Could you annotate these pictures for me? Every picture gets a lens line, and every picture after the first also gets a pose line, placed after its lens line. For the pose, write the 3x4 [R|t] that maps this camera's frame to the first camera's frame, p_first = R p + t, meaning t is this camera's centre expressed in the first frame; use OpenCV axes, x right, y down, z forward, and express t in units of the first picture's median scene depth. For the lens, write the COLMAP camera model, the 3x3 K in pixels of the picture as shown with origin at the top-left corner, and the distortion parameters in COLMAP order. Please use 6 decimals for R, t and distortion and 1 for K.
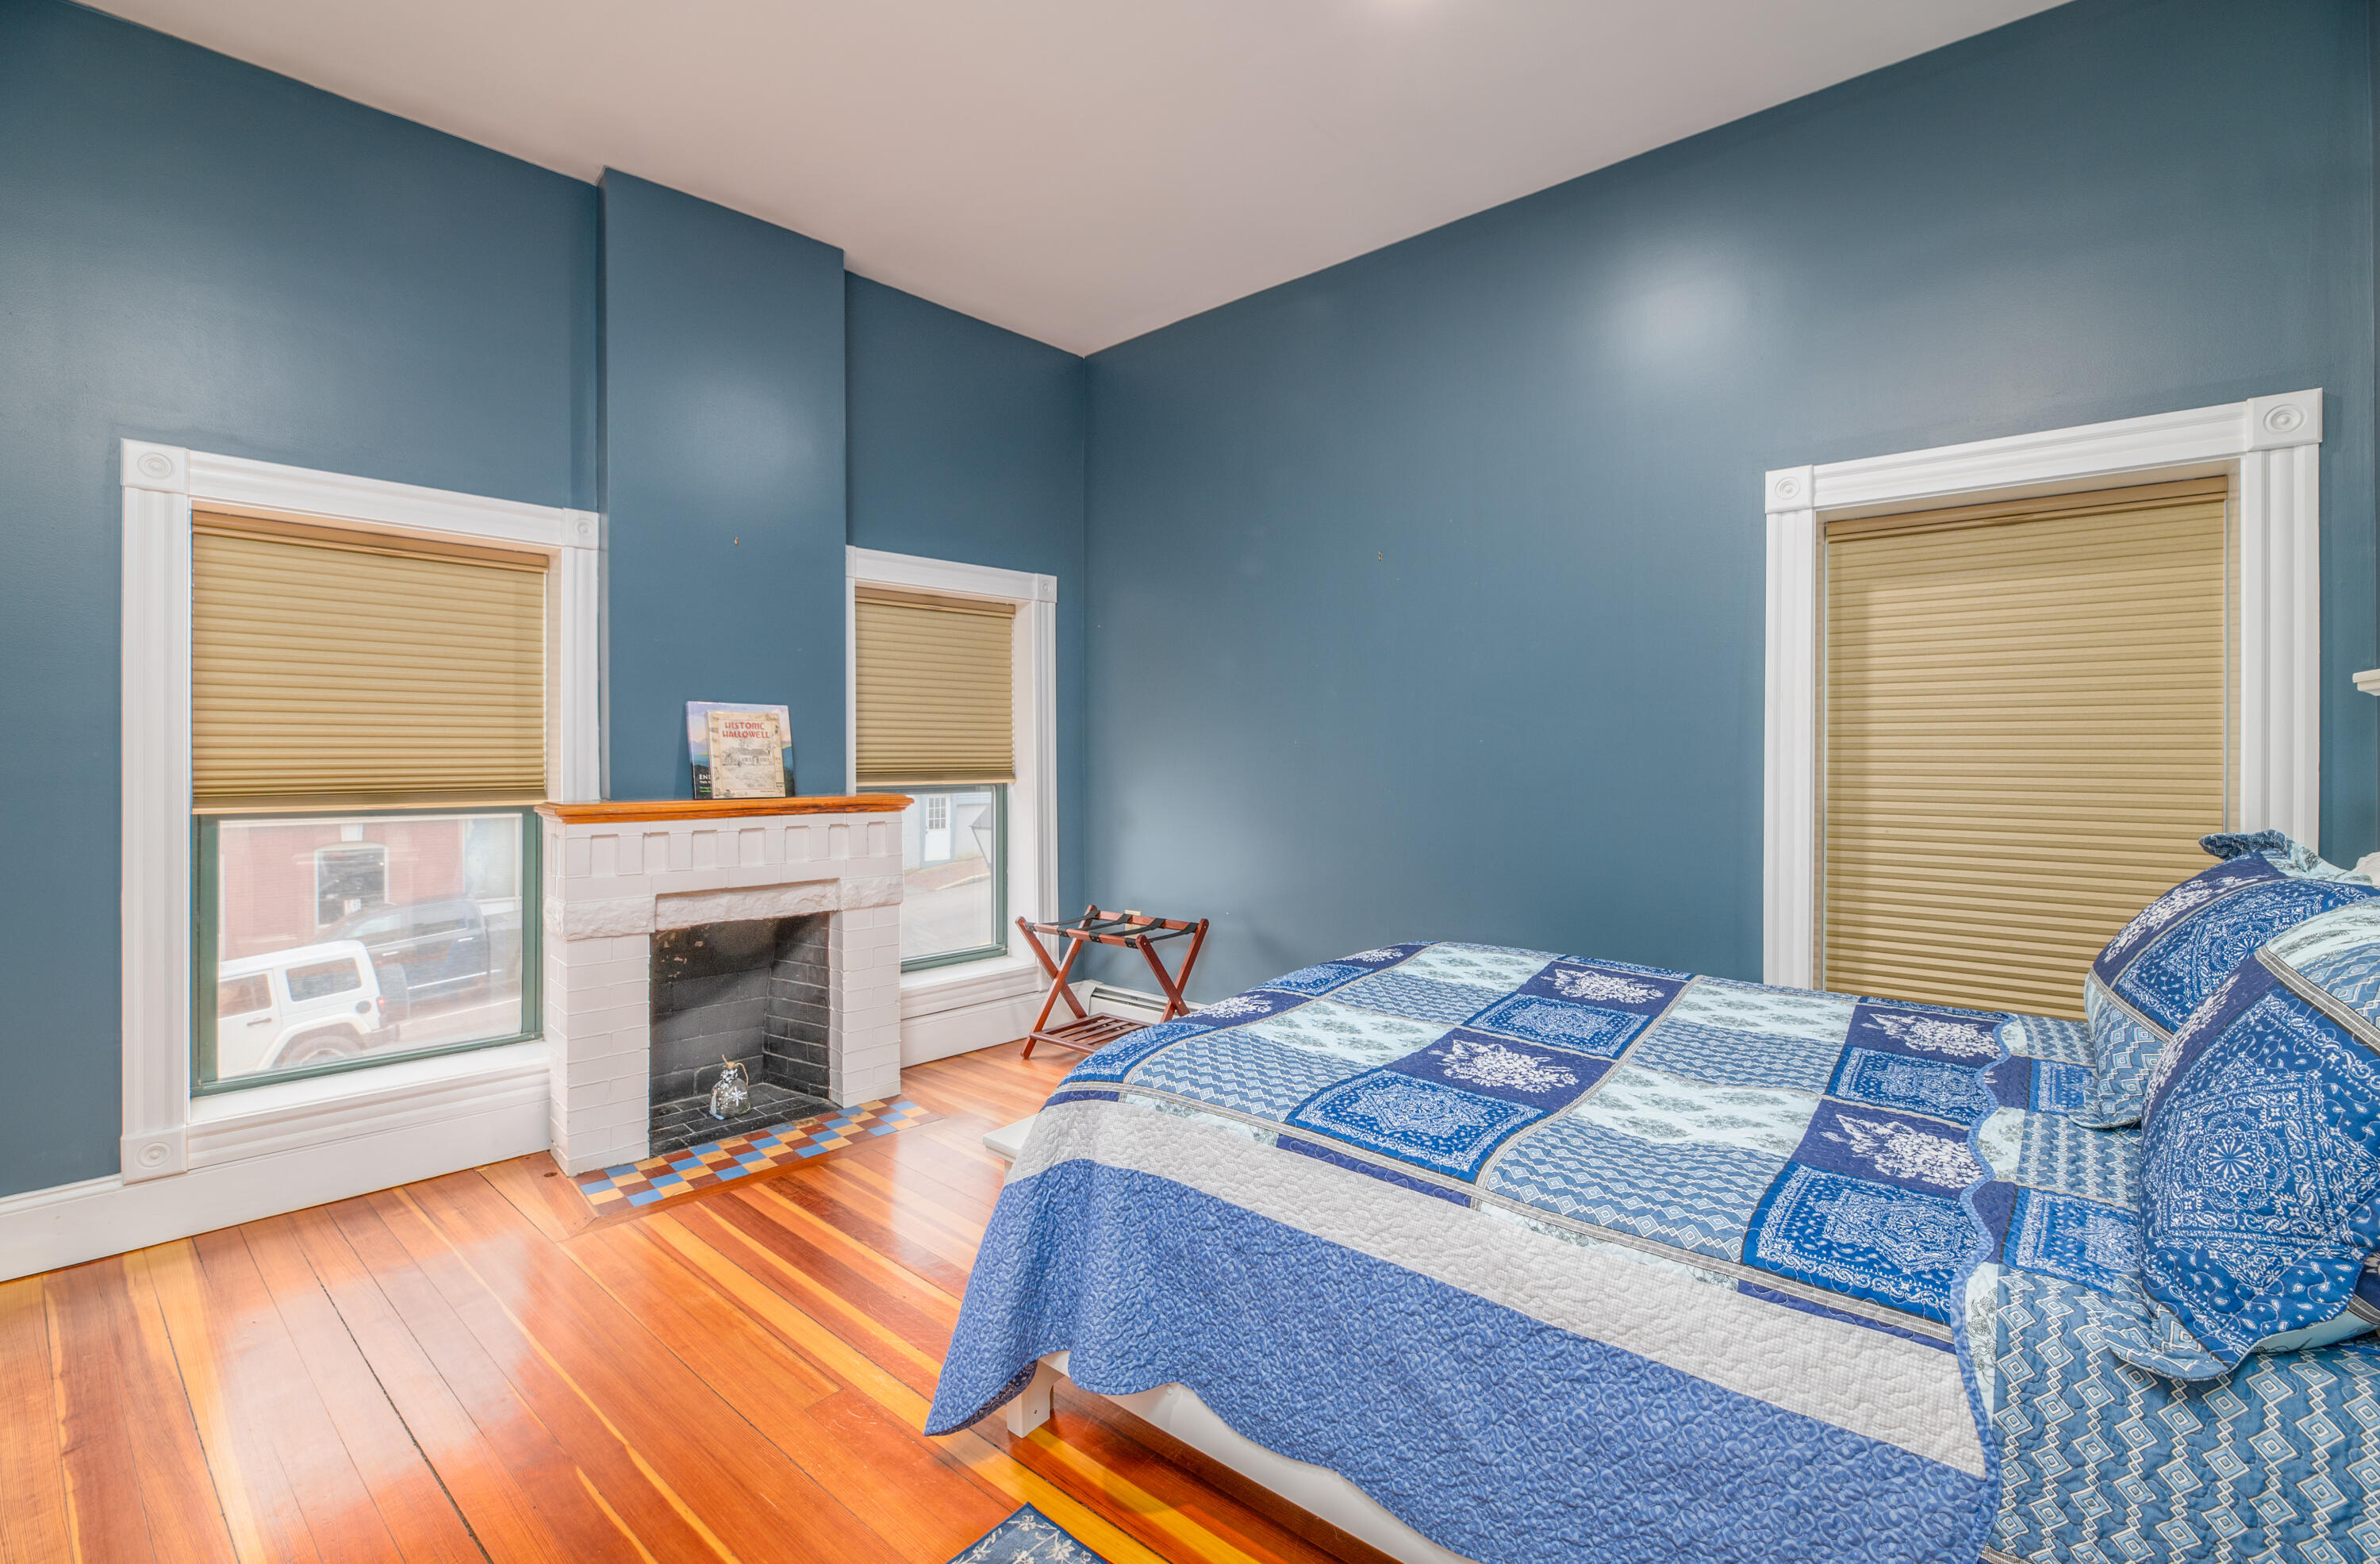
lens RADIAL K [[1055.4, 0, 1189.9], [0, 1055.4, 746.5], [0, 0, 1]] dist [-0.023026, 0.000017]
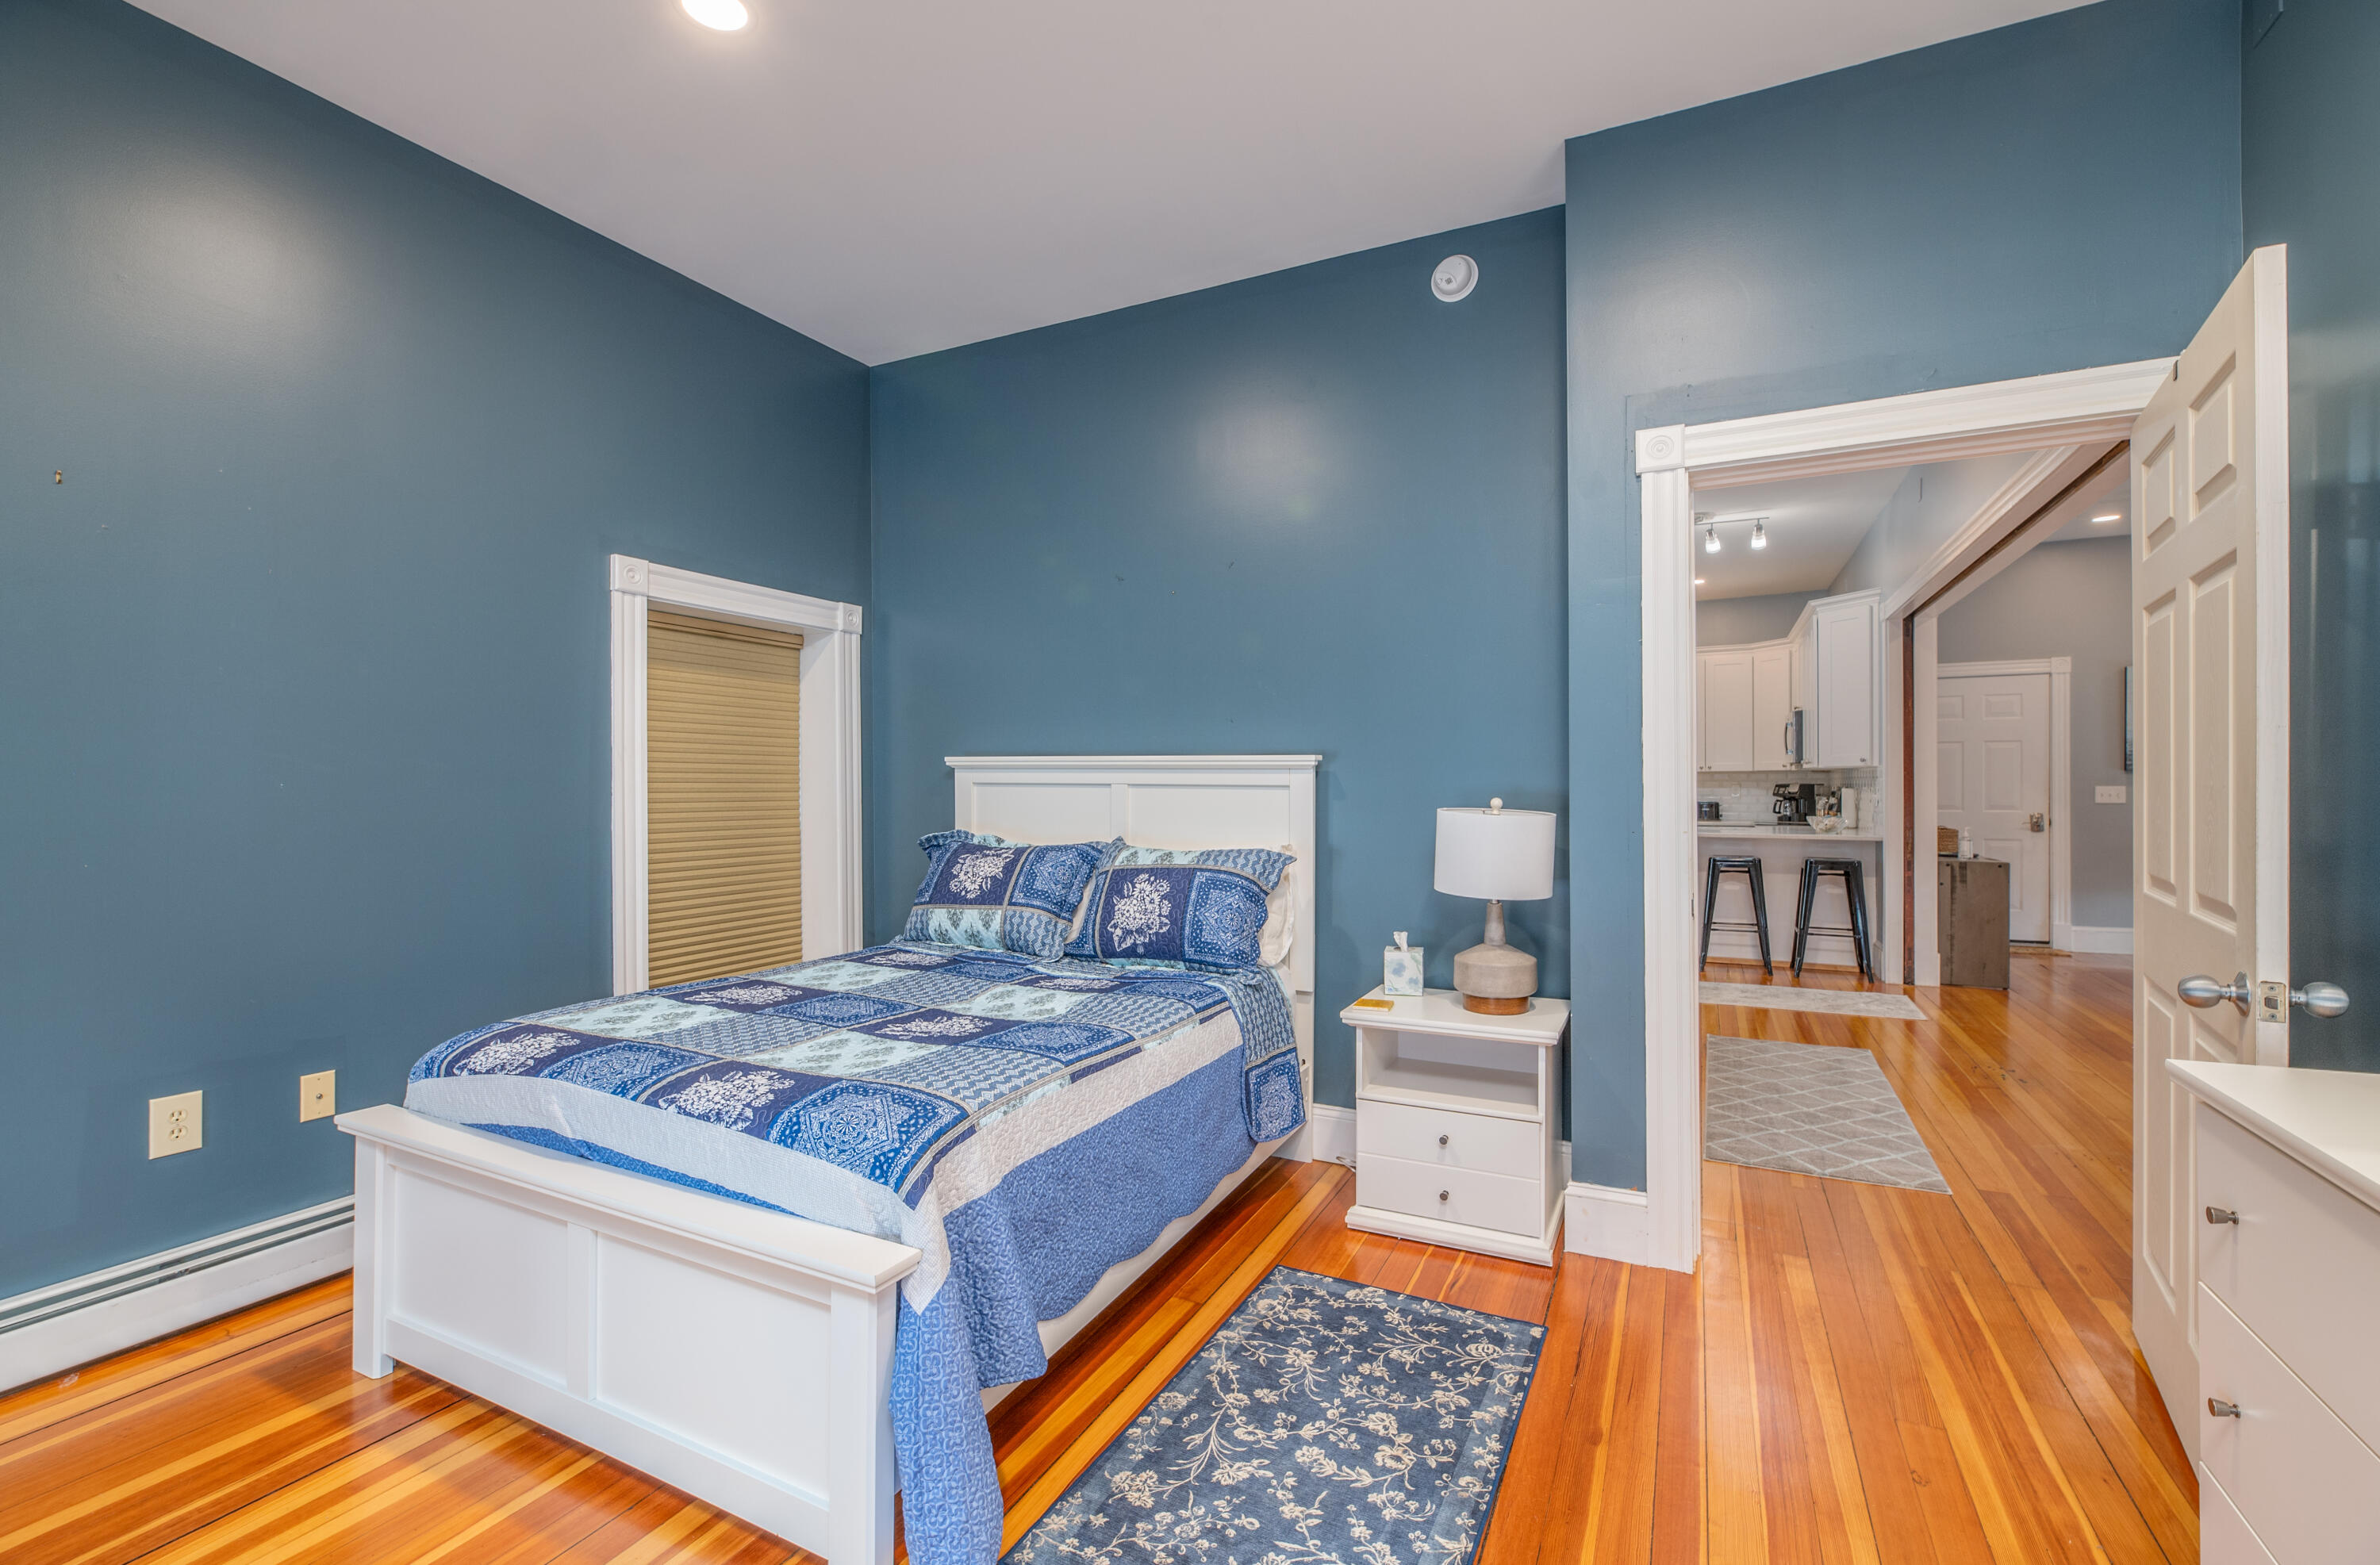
lens RADIAL K [[1031.6, 0, 1190.0], [0, 1031.6, 782.5], [0, 0, 1]] dist [0.000515, 0.000016]
pose [[-0.244392, -0.002877, 0.969672, -1.038420], [0.000638, 0.999995, 0.003127, -0.018748], [-0.969676, 0.001383, -0.244389, 0.957060]]
